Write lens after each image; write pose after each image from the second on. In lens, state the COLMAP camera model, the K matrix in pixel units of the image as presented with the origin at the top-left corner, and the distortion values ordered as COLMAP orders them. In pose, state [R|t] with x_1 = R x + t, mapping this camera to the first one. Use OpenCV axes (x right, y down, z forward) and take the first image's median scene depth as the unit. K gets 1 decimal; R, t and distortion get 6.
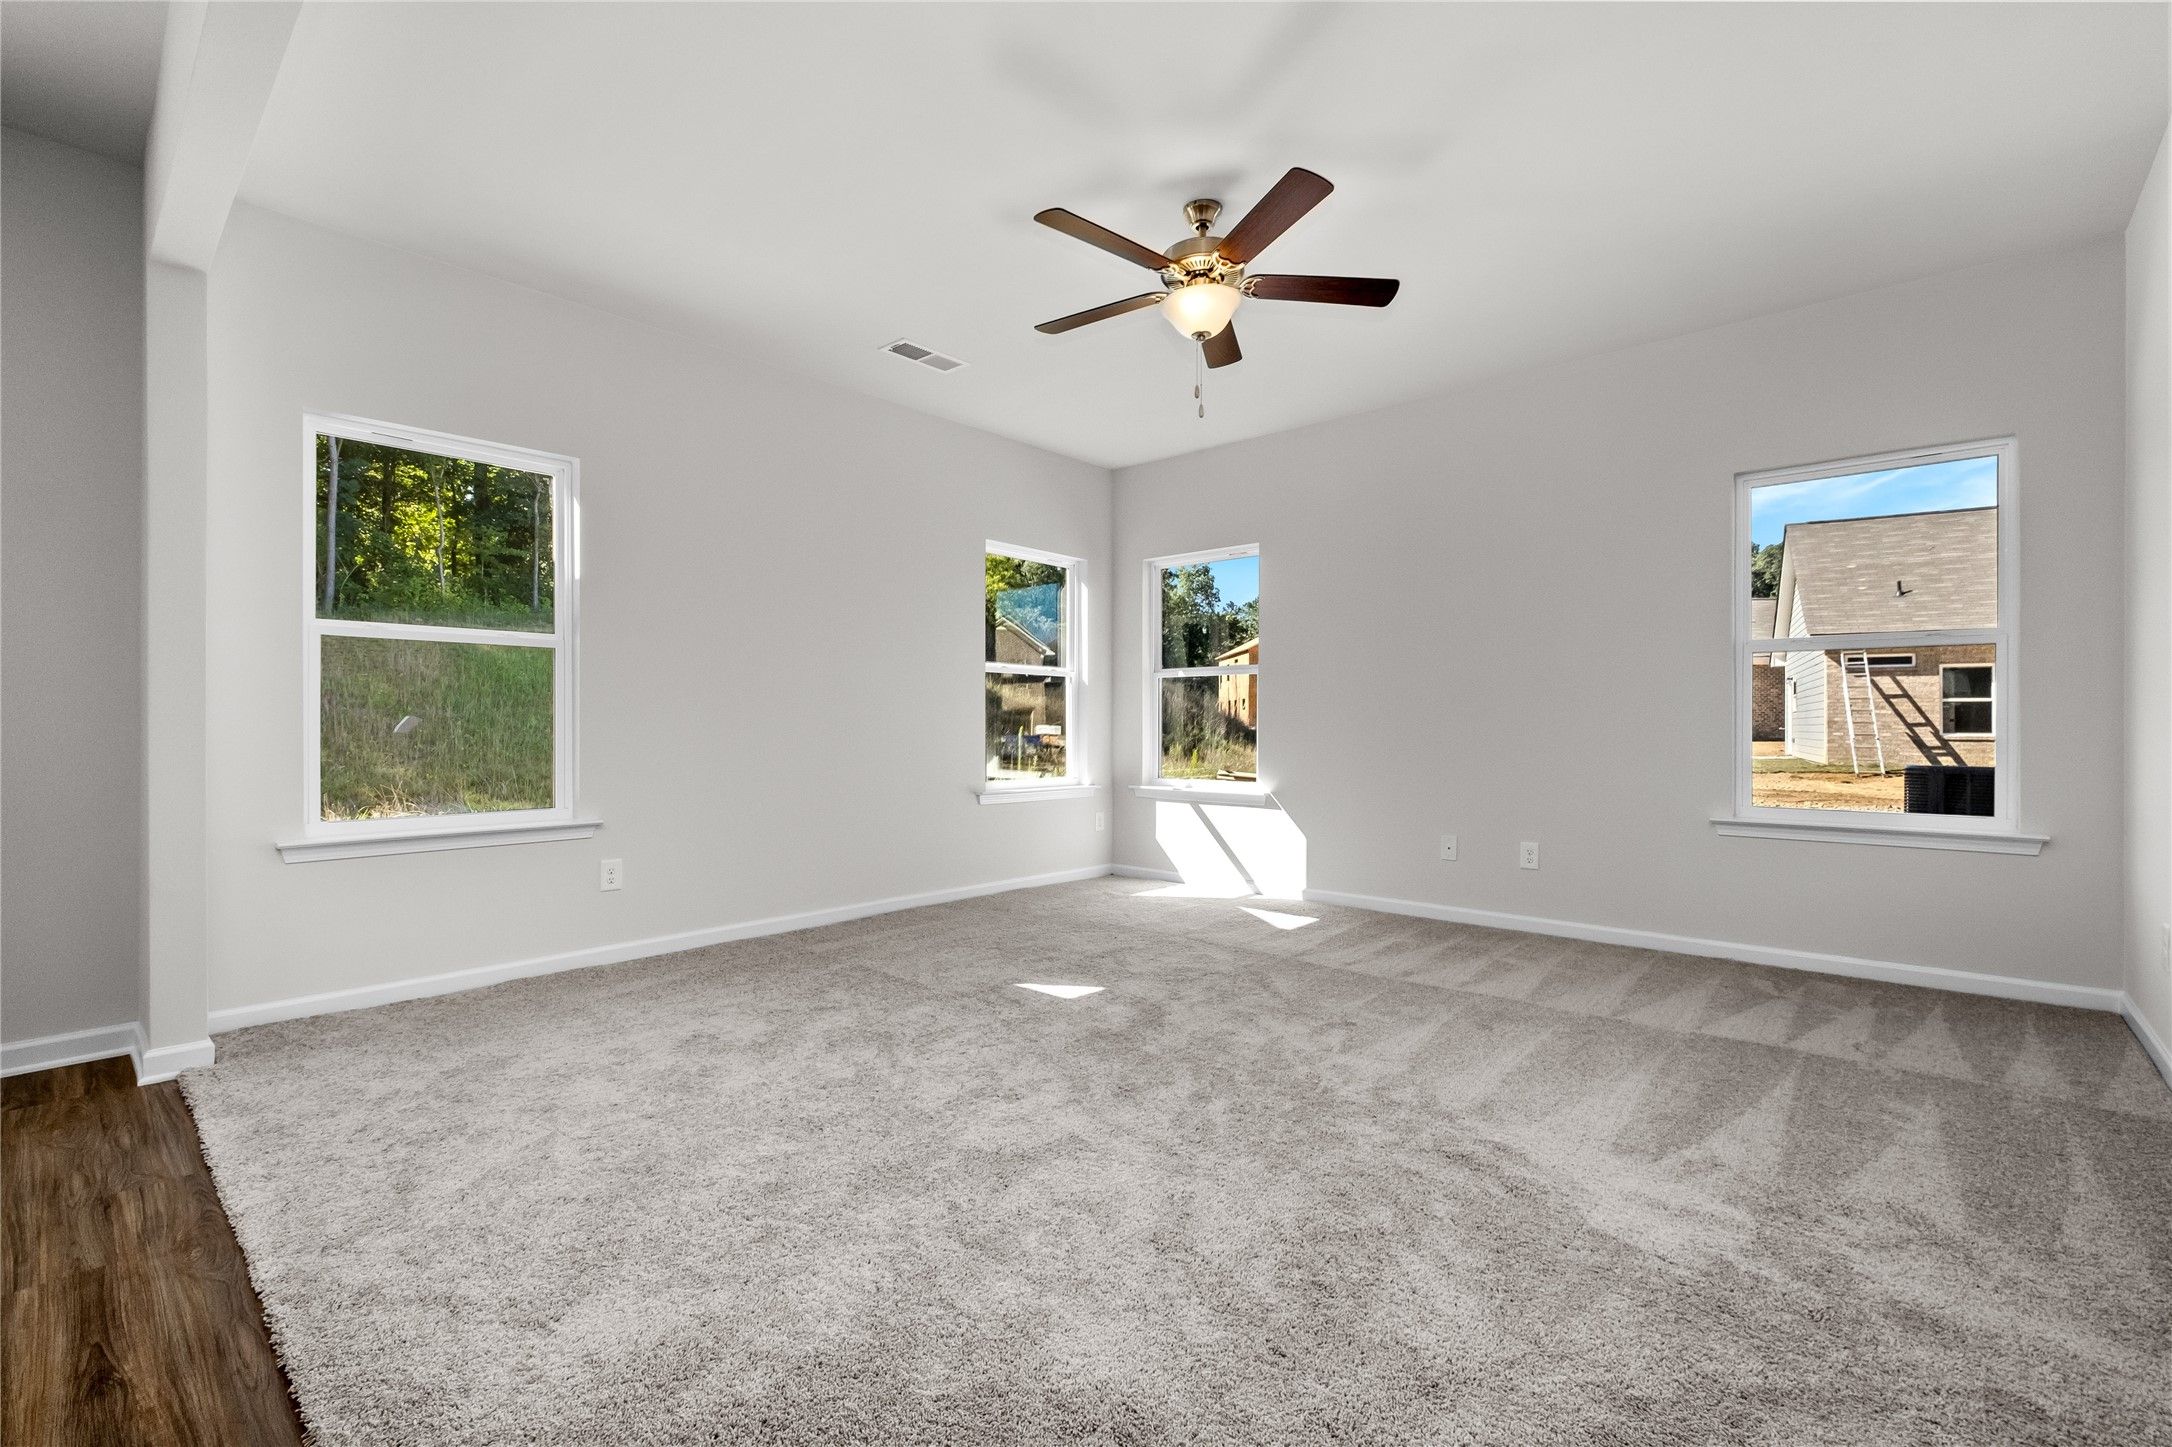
lens RADIAL K [[955.6, 0, 1091.2], [0, 955.6, 725.4], [0, 0, 1]] dist [-0.002441, -0.000077]
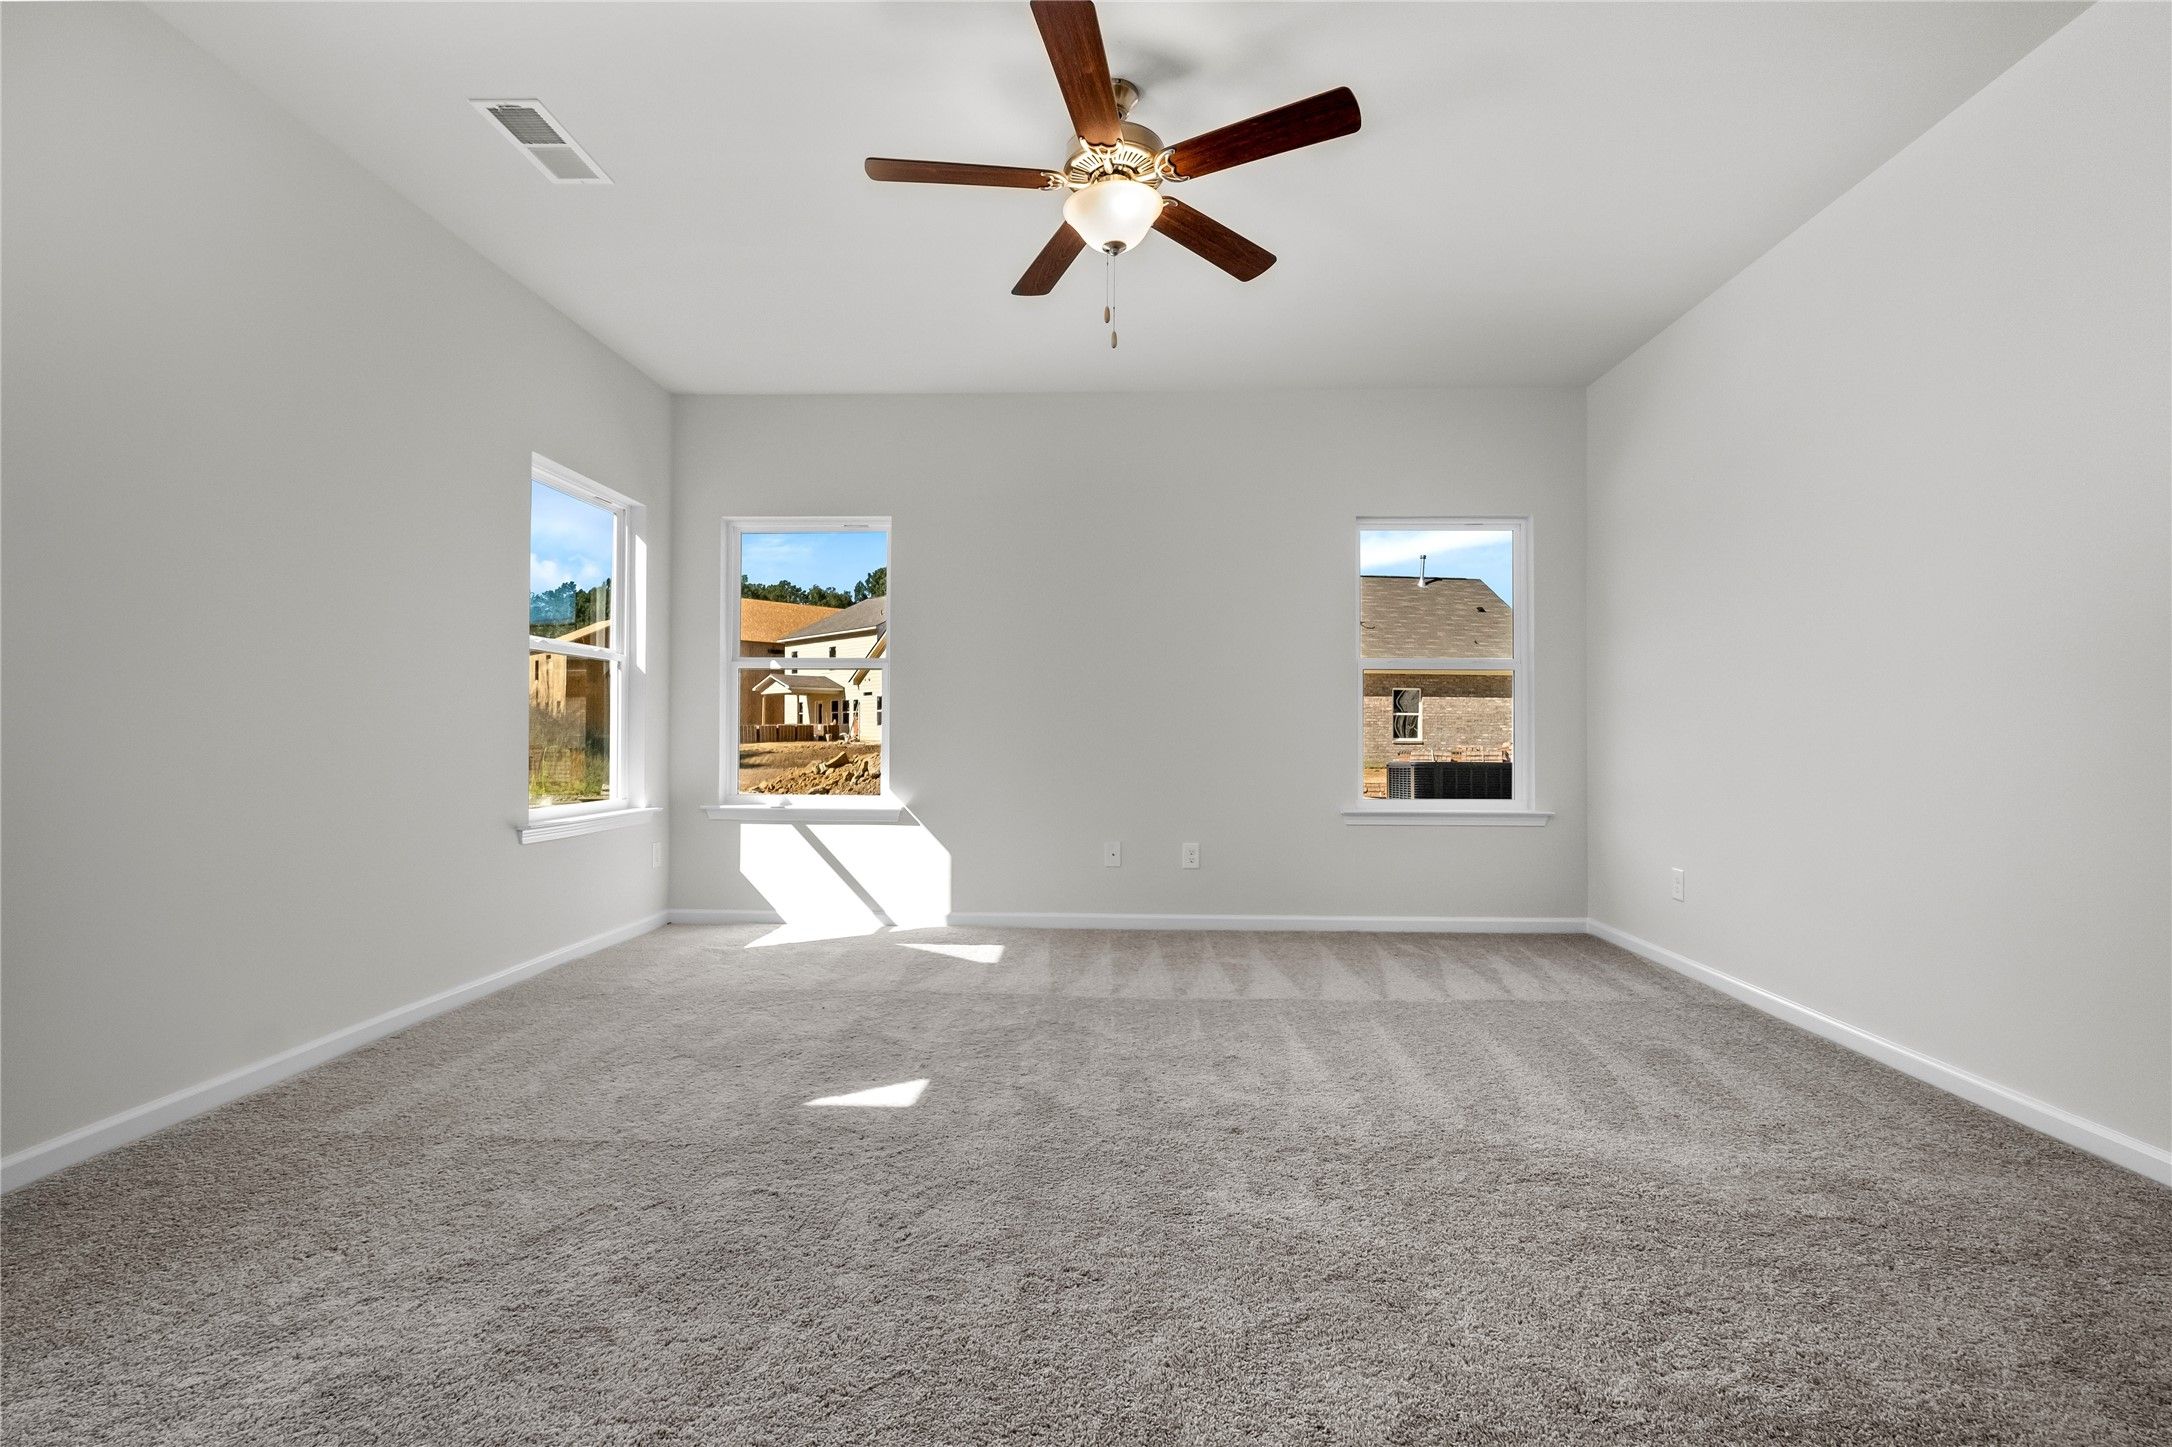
lens RADIAL K [[955.6, 0, 1096.0], [0, 955.6, 720.9], [0, 0, 1]] dist [-0.002441, -0.000077]
pose [[0.764009, 0.011689, 0.645100, -0.267529], [-0.004670, 0.999910, -0.012587, 0.003503], [-0.645189, 0.006604, 0.763994, 0.252347]]
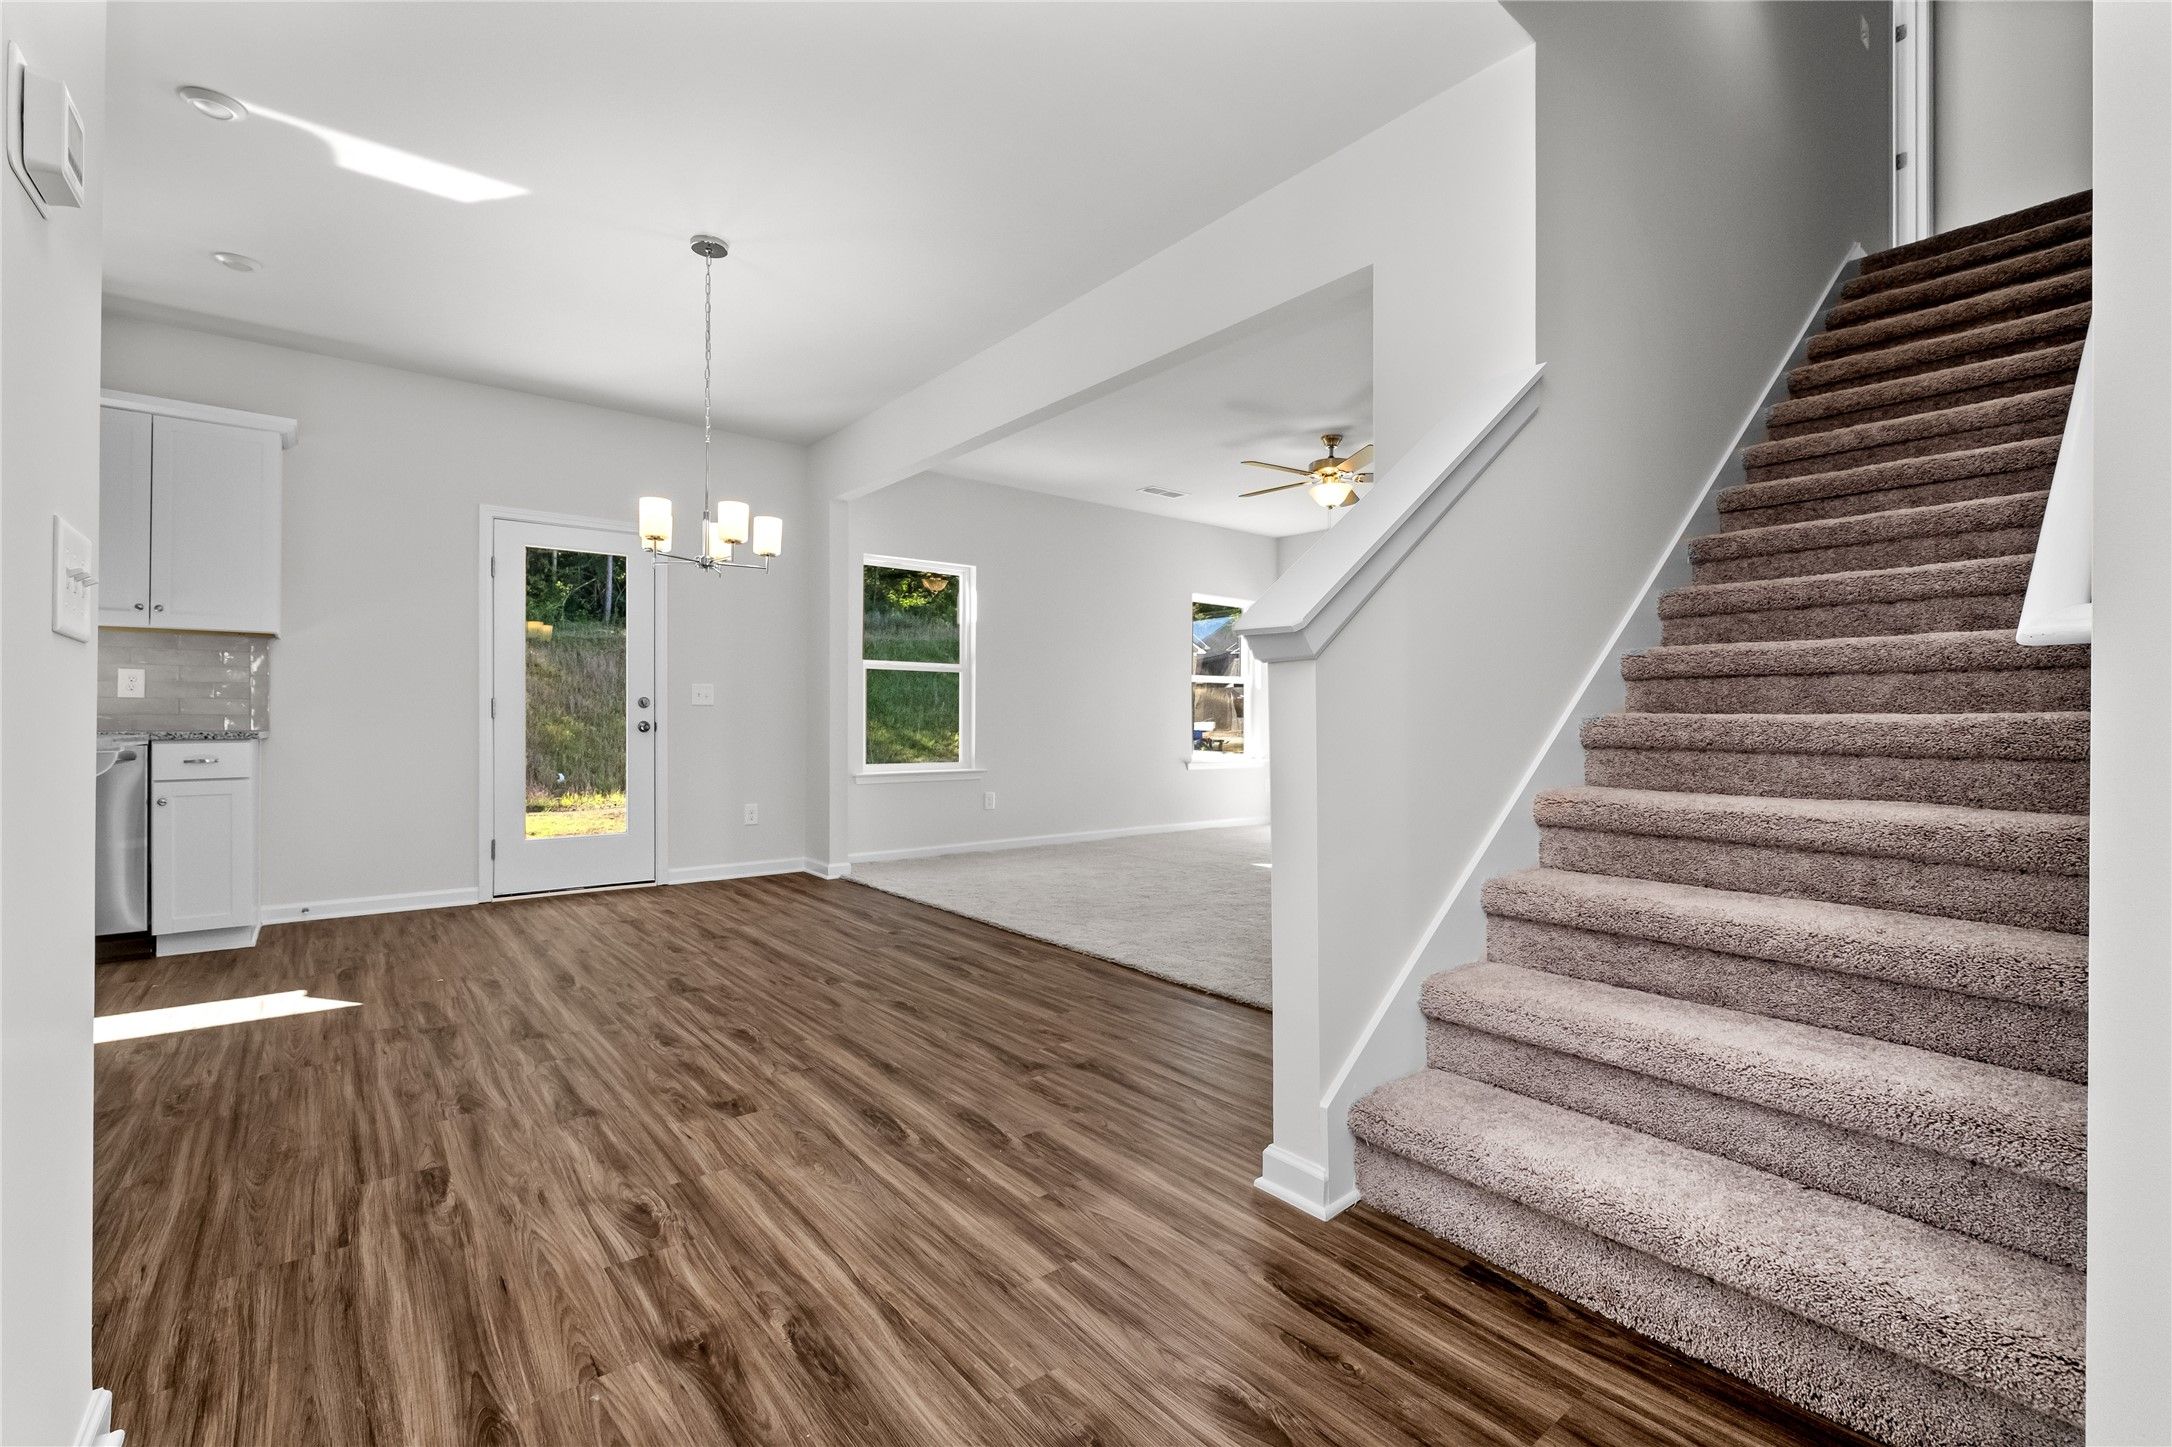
lens RADIAL K [[955.6, 0, 1090.4], [0, 955.6, 724.2], [0, 0, 1]] dist [-0.002441, -0.000077]
pose [[0.986832, 0.000738, -0.161748, -0.029401], [-0.000450, 0.999998, 0.001819, 0.009725], [0.161749, -0.001722, 0.986830, -0.571921]]
